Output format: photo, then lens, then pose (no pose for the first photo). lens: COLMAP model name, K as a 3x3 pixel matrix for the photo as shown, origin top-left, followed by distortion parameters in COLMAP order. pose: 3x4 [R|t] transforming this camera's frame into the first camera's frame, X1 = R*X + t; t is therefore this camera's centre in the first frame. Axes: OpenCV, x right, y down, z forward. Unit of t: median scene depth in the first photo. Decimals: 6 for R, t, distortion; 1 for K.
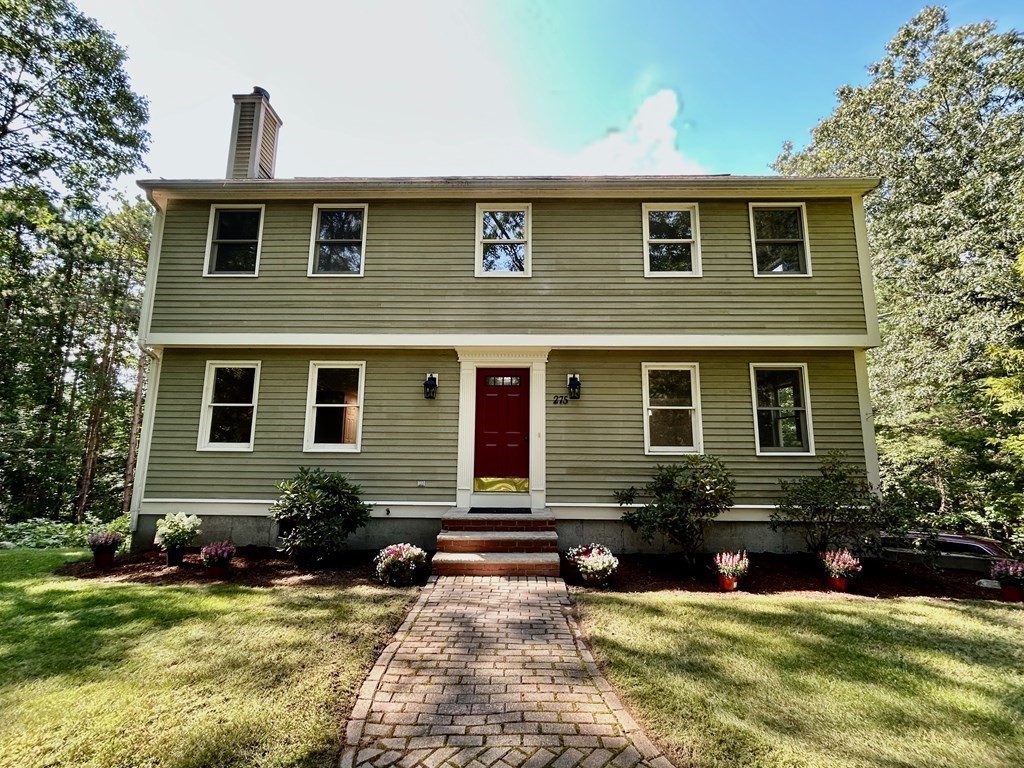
lens RADIAL K [[449.3, 0, 511.9], [0, 449.3, 385.2], [0, 0, 1]] dist [0.003316, 0.001280]
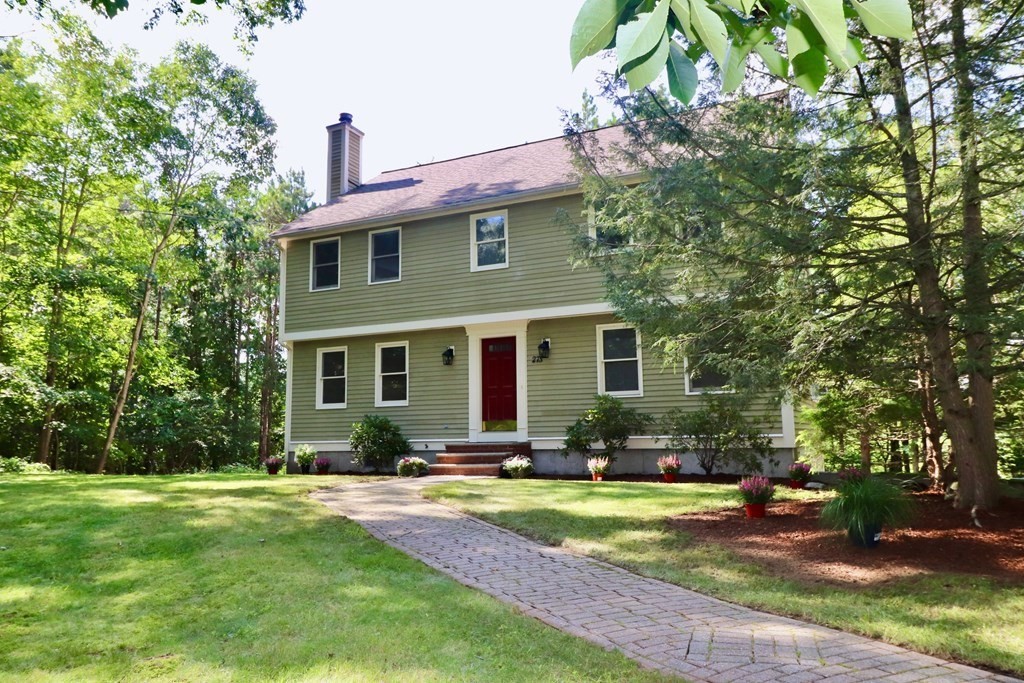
lens RADIAL K [[761.6, 0, 512.6], [0, 761.6, 341.1], [0, 0, 1]] dist [0.060386, -0.000289]
pose [[0.904191, -0.076374, -0.420245, 0.952052], [0.084809, 0.996396, 0.001391, -0.028016], [0.418624, -0.036899, 0.907410, -0.999409]]
